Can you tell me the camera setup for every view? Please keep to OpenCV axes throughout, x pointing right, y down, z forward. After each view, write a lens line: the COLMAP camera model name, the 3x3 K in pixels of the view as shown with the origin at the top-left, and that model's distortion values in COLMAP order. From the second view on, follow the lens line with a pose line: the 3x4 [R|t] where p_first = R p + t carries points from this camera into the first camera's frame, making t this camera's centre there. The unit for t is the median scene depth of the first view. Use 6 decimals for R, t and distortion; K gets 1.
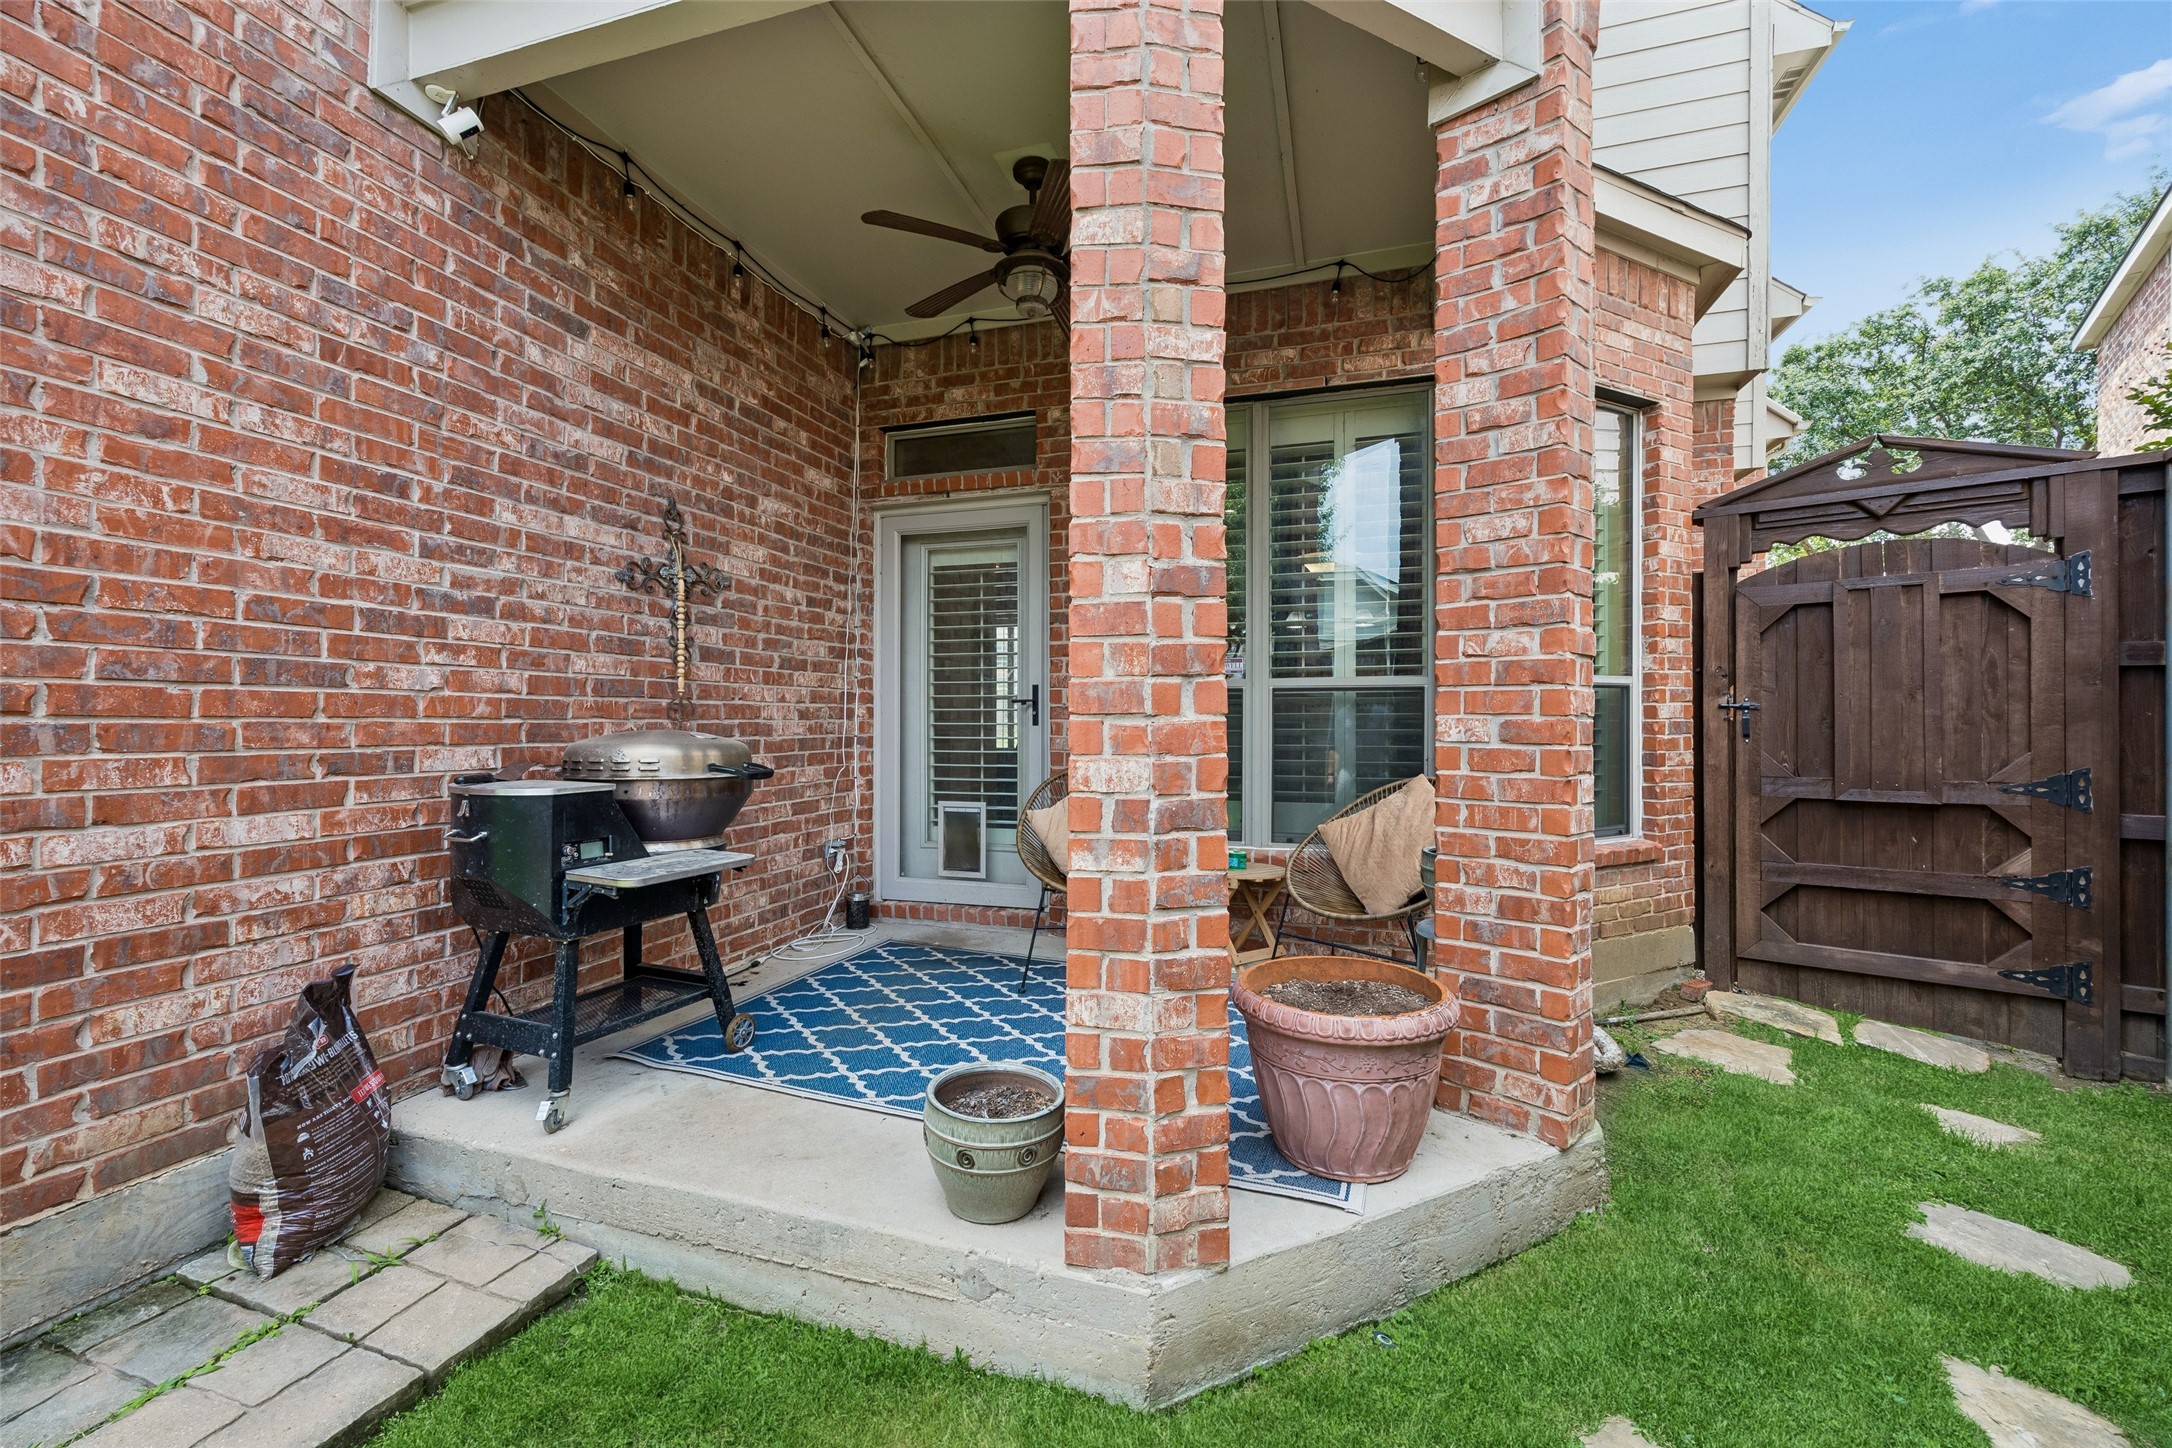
lens RADIAL K [[868.7, 0, 1085.2], [0, 868.7, 712.3], [0, 0, 1]] dist [0.015812, -0.006251]
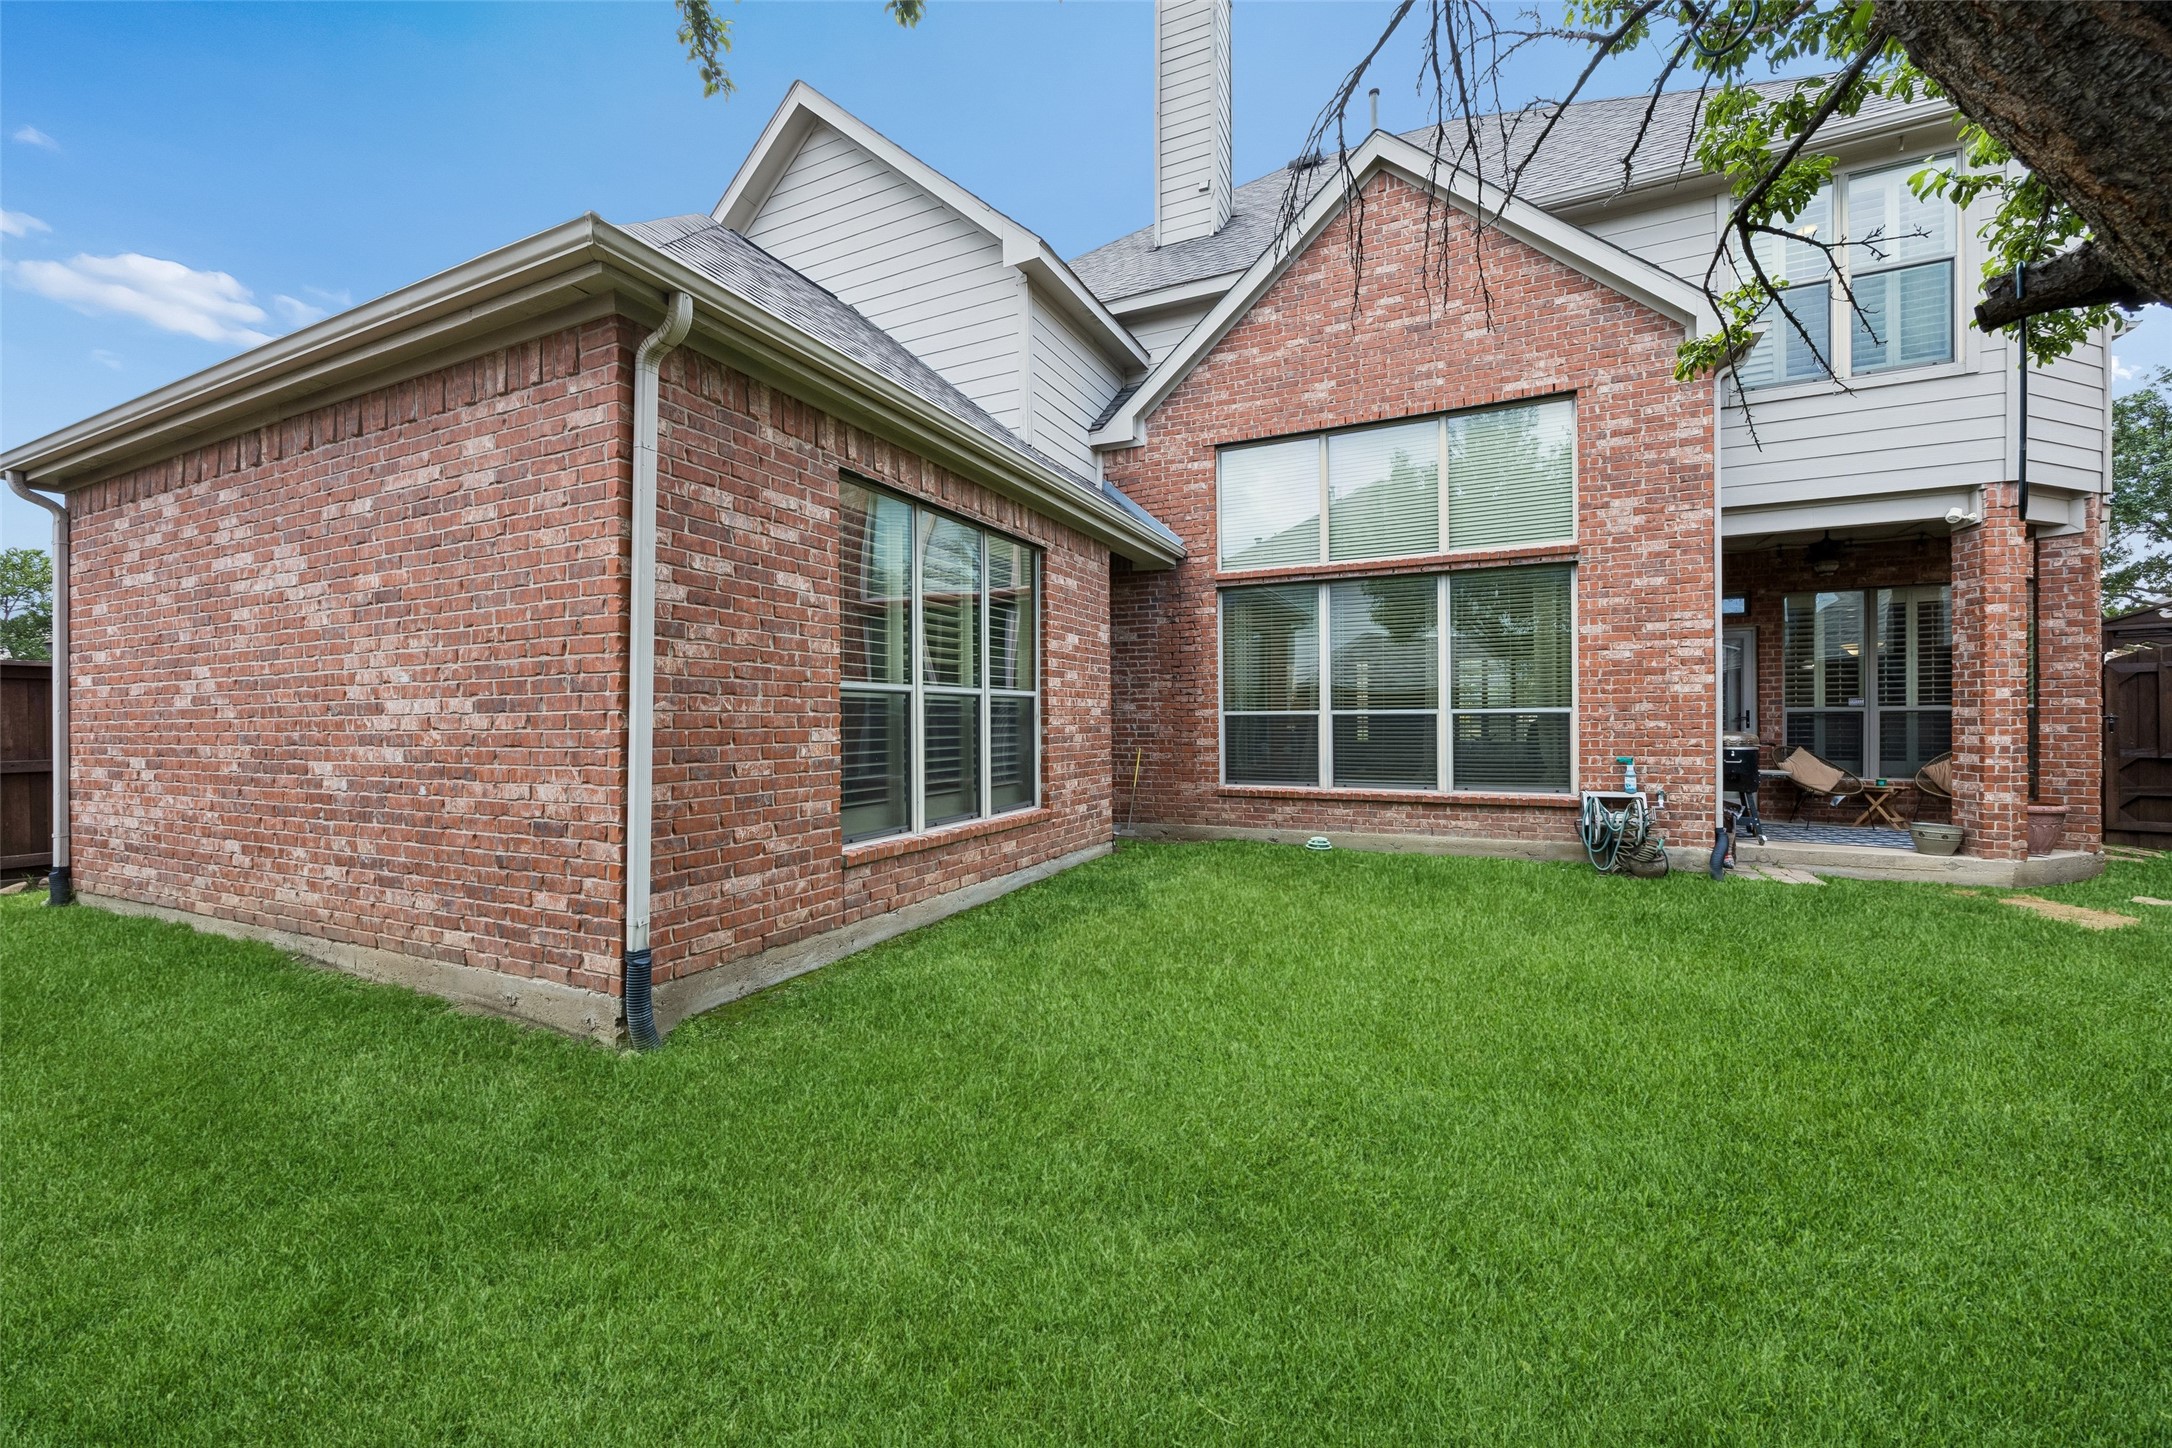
lens RADIAL K [[833.2, 0, 1090.8], [0, 833.2, 717.5], [0, 0, 1]] dist [-0.001949, -0.000030]
pose [[0.990853, -0.007753, -0.134725, -2.694283], [0.008574, 0.999948, 0.005510, -0.068308], [0.134675, -0.006615, 0.990868, -2.538607]]
